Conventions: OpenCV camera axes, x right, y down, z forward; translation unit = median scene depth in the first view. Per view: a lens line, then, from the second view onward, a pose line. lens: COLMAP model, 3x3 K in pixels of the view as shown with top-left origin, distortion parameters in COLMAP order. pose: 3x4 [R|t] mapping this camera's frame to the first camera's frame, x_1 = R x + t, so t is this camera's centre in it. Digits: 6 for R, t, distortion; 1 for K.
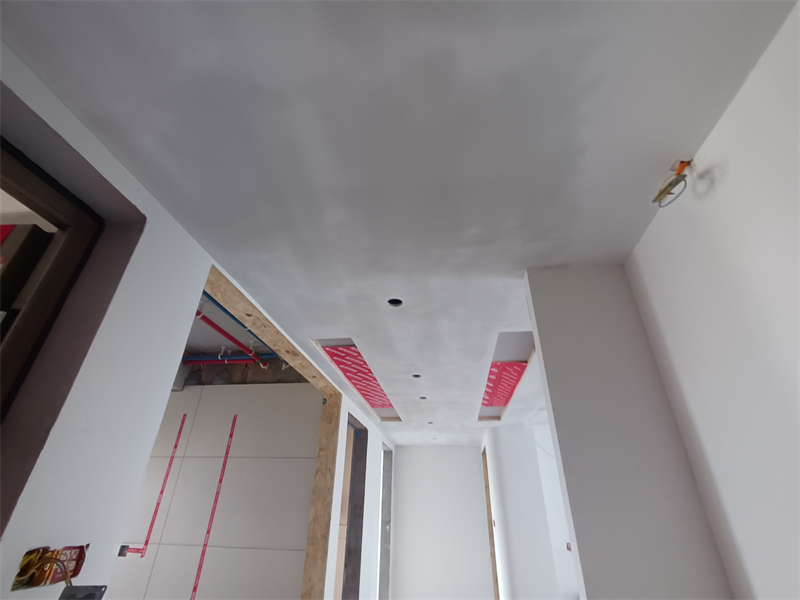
lens RADIAL K [[367.9, 0, 400.0], [0, 367.9, 300.0], [0, 0, 1]] dist [-0.012020, 0.006747]
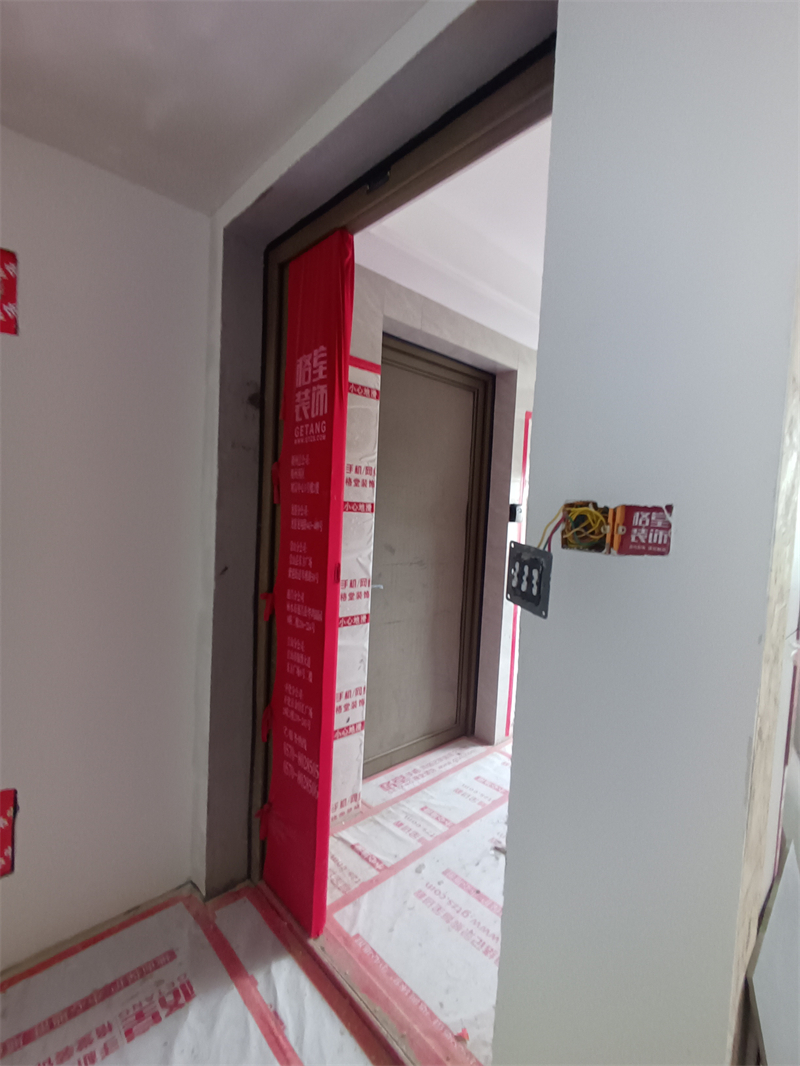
lens RADIAL K [[490.2, 0, 400.0], [0, 490.2, 533.0], [0, 0, 1]] dist [-0.012020, 0.006747]
pose [[-0.630508, -0.009176, -0.776129, -0.086964], [0.331224, 0.901133, -0.279732, 0.838683], [0.701962, -0.433446, -0.565132, 1.205951]]
